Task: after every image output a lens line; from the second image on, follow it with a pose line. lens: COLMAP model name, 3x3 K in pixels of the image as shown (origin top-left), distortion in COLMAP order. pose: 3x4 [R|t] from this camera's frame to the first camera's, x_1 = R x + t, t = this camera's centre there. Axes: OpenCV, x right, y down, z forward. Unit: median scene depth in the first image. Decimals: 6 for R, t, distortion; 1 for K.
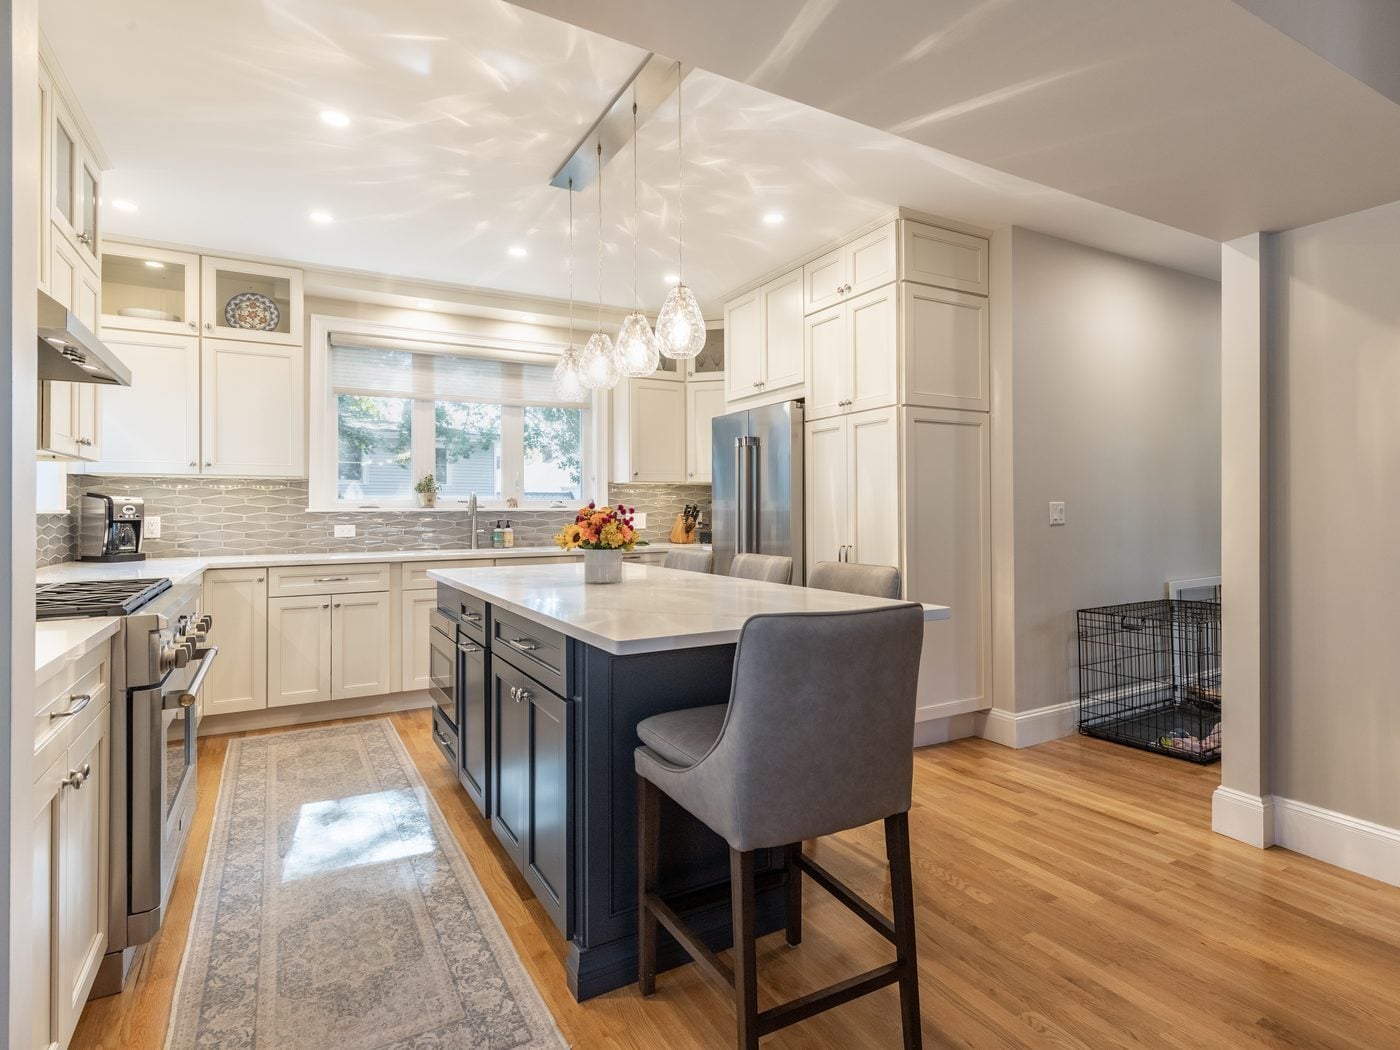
lens RADIAL K [[744.2, 0, 714.0], [0, 744.2, 505.1], [0, 0, 1]] dist [0.012288, -0.004113]
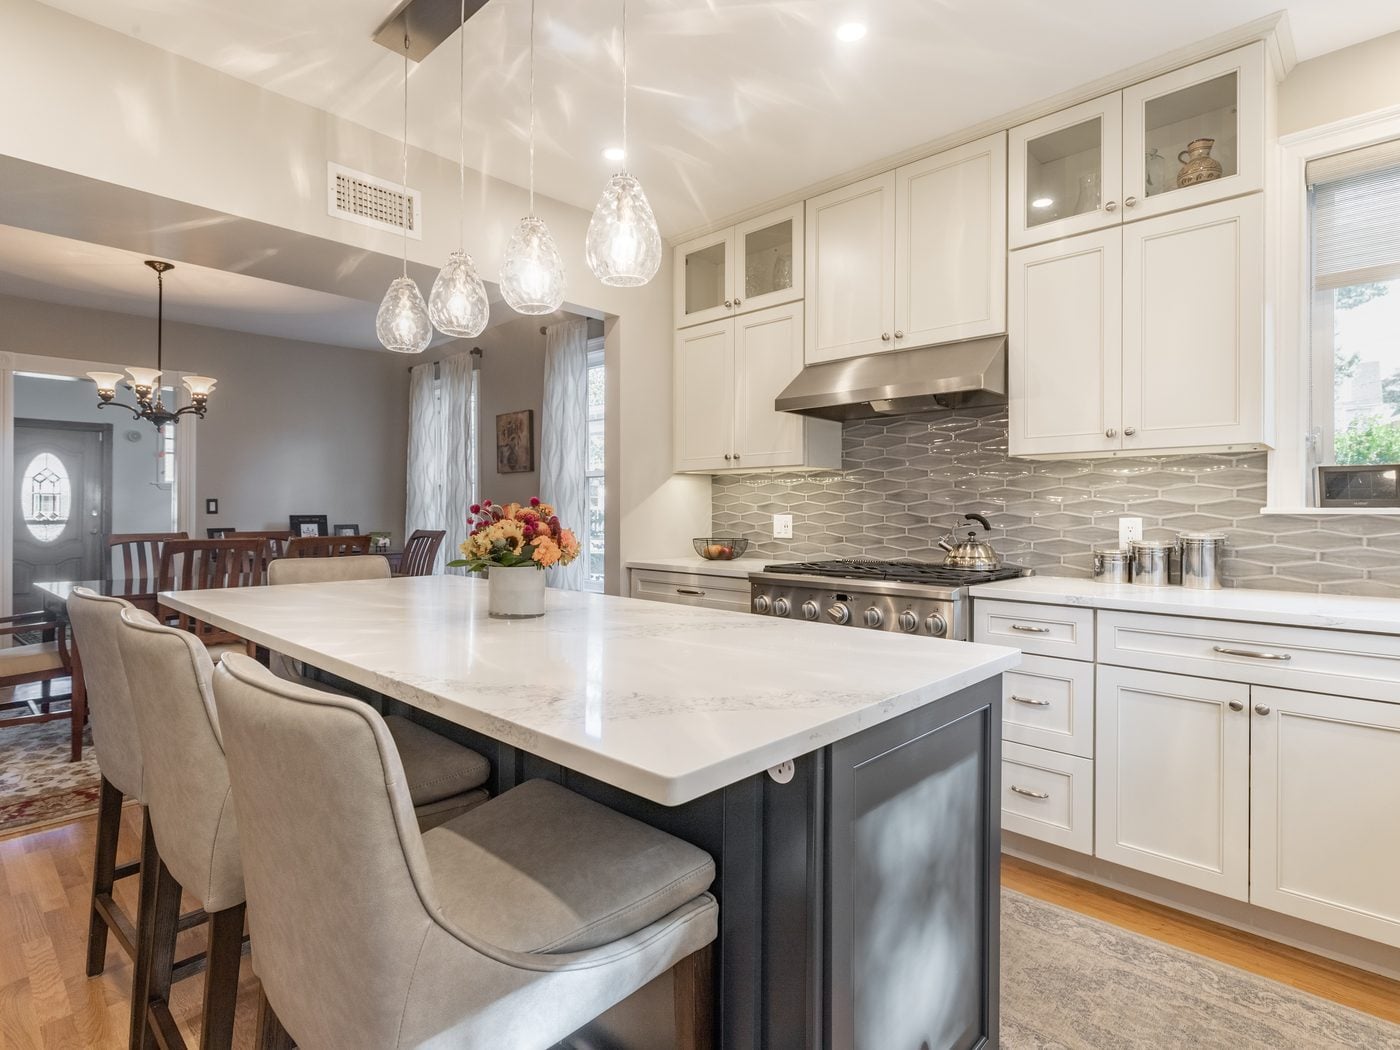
lens RADIAL K [[721.9, 0, 703.3], [0, 721.9, 514.9], [0, 0, 1]] dist [0.001028, -0.000067]
pose [[-0.957944, -0.000610, -0.286954, -0.087063], [0.000565, 0.999992, -0.004011, 0.011490], [0.286955, -0.004004, -0.957936, 1.204065]]
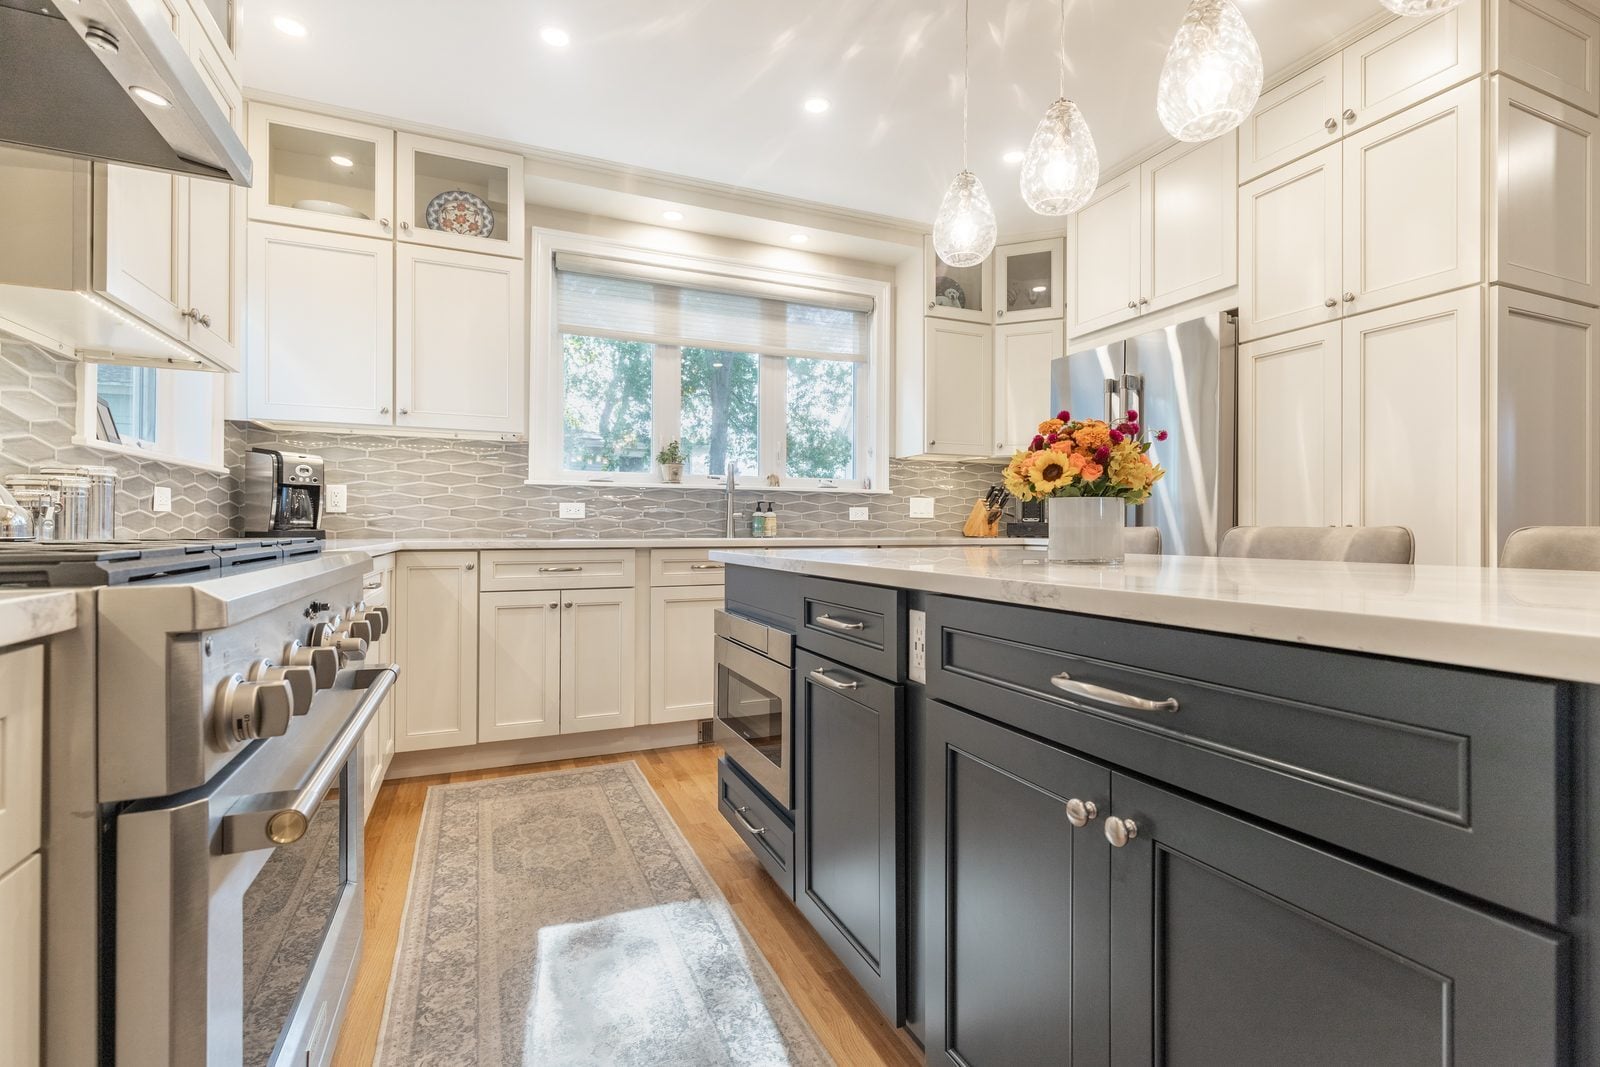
lens RADIAL K [[727.5, 0, 808.1], [0, 727.5, 528.5], [0, 0, 1]] dist [0.002834, 0.000590]
pose [[0.994159, 0.007495, -0.107663, -0.207120], [-0.006672, 0.999946, 0.008002, 0.055375], [0.107717, -0.007237, 0.994155, 0.337485]]
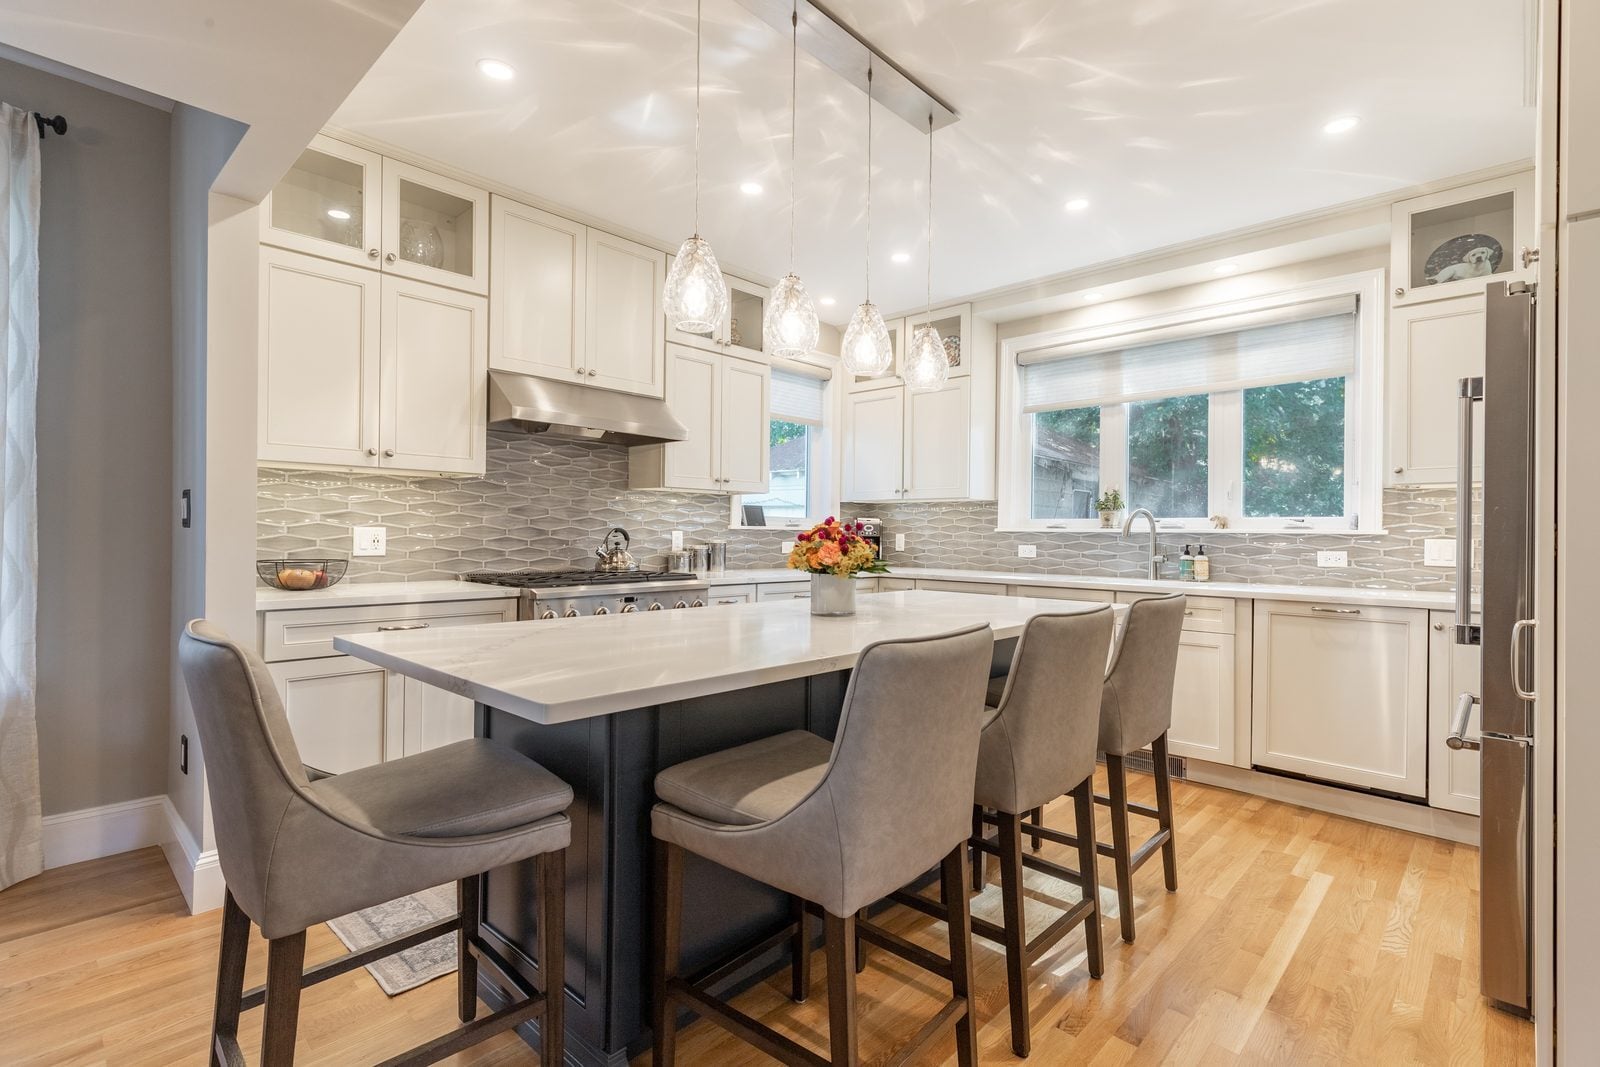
lens RADIAL K [[752.0, 0, 812.3], [0, 752.0, 527.5], [0, 0, 1]] dist [0.011238, -0.003273]
pose [[0.290627, 0.000166, -0.956836, 0.451984], [-0.004749, 0.999988, -0.001269, 0.007207], [0.956825, 0.004913, 0.290624, 0.530792]]
